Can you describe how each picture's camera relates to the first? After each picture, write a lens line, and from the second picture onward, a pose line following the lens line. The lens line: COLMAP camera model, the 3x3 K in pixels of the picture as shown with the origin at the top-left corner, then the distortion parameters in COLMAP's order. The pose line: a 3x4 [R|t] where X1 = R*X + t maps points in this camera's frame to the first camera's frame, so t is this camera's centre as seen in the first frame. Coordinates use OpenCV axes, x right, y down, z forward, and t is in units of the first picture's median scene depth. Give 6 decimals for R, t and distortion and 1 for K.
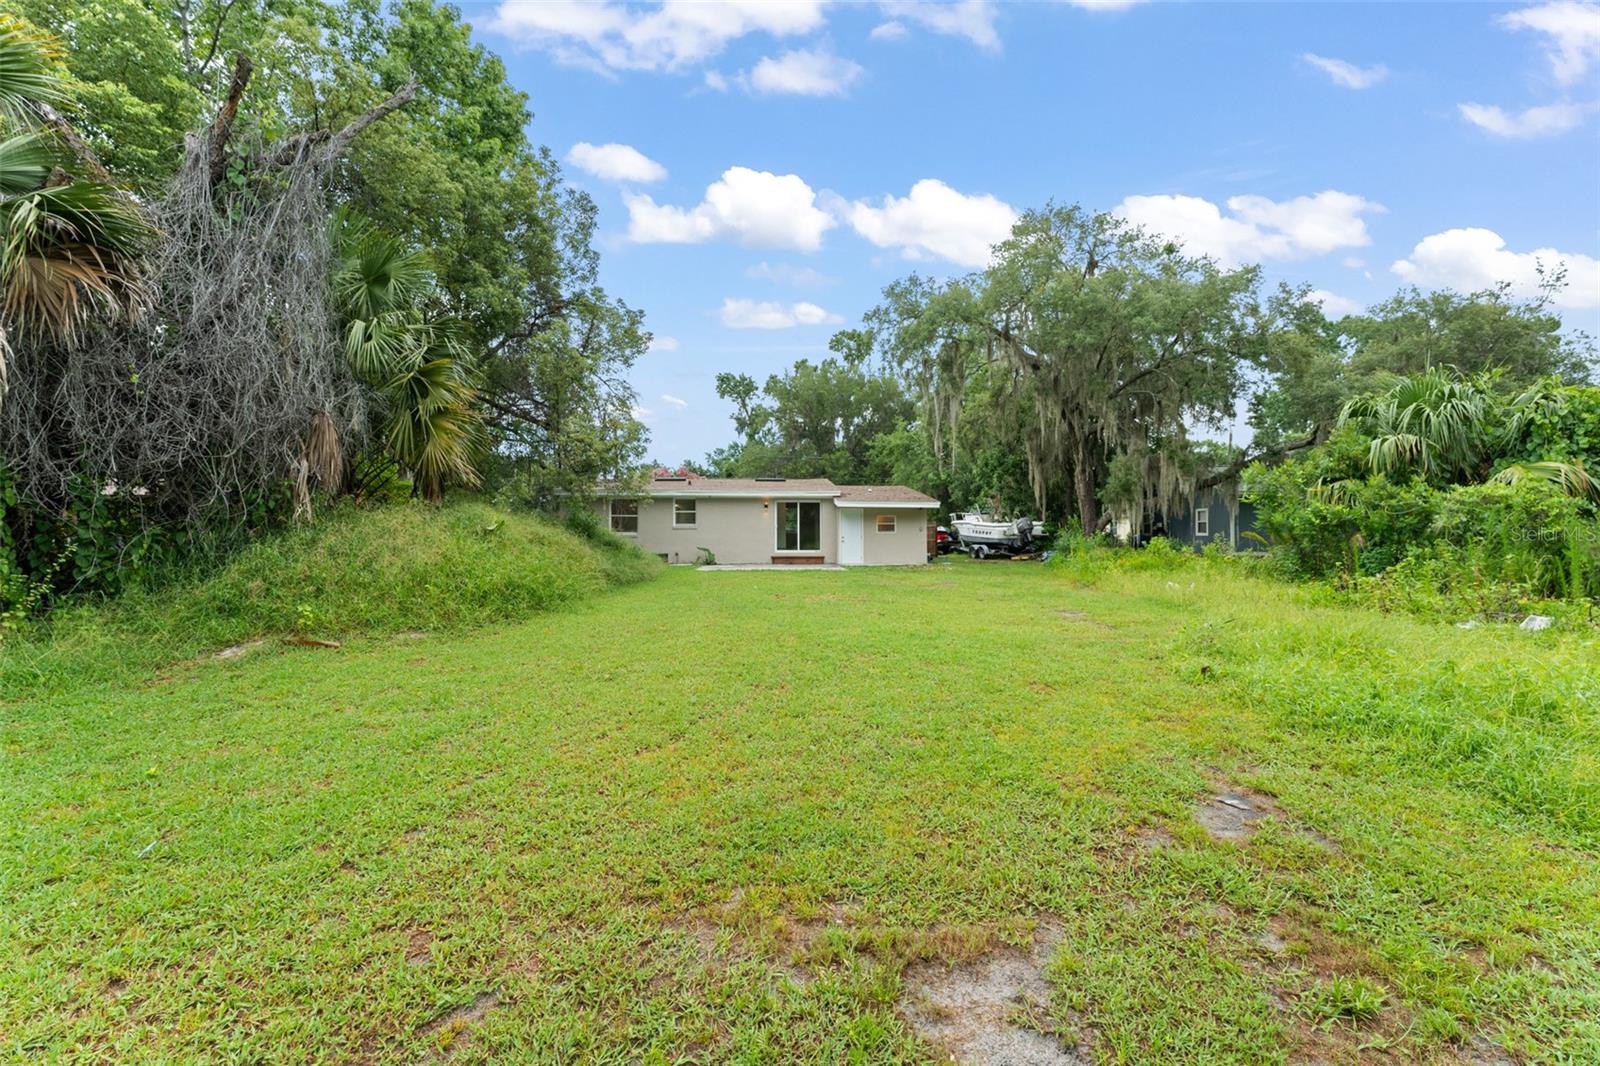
lens RADIAL K [[639.6, 0, 799.9], [0, 639.6, 528.3], [0, 0, 1]] dist [0.000584, -0.000002]
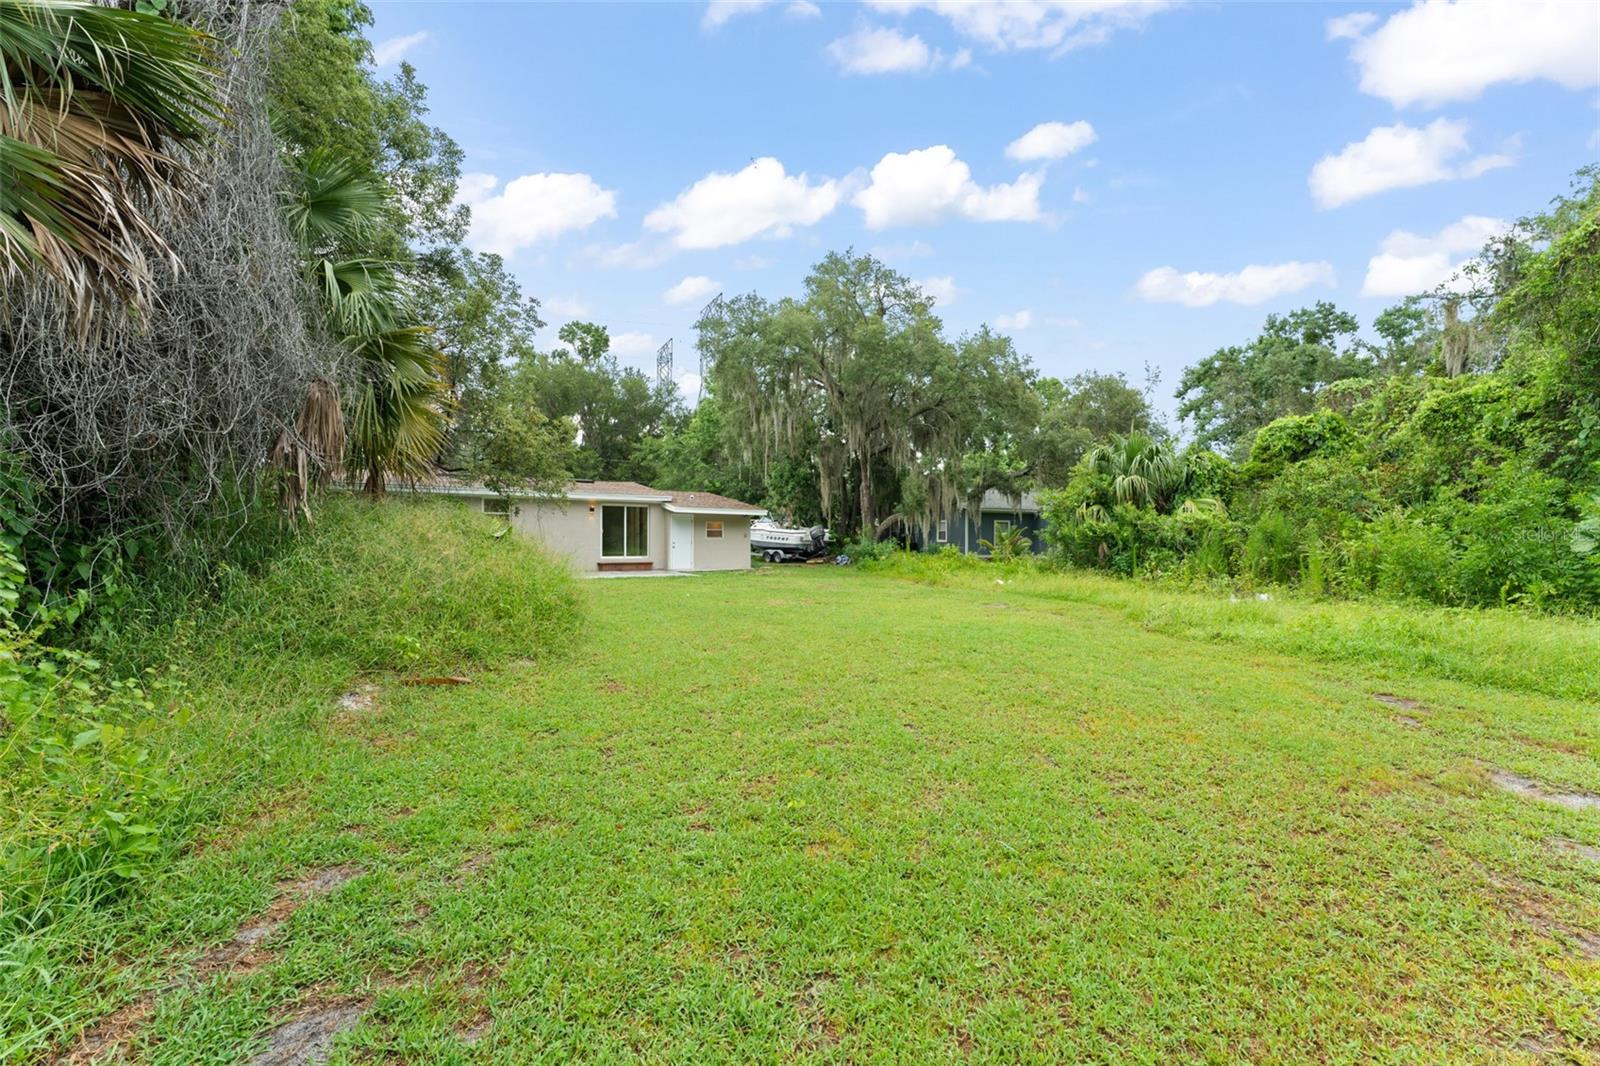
lens RADIAL K [[639.6, 0, 797.9], [0, 639.6, 540.1], [0, 0, 1]] dist [0.000584, -0.000002]
pose [[0.883926, 0.003718, 0.467612, -0.223732], [-0.010010, 0.999890, 0.010972, -0.003124], [-0.467519, -0.014379, 0.883866, 0.026183]]
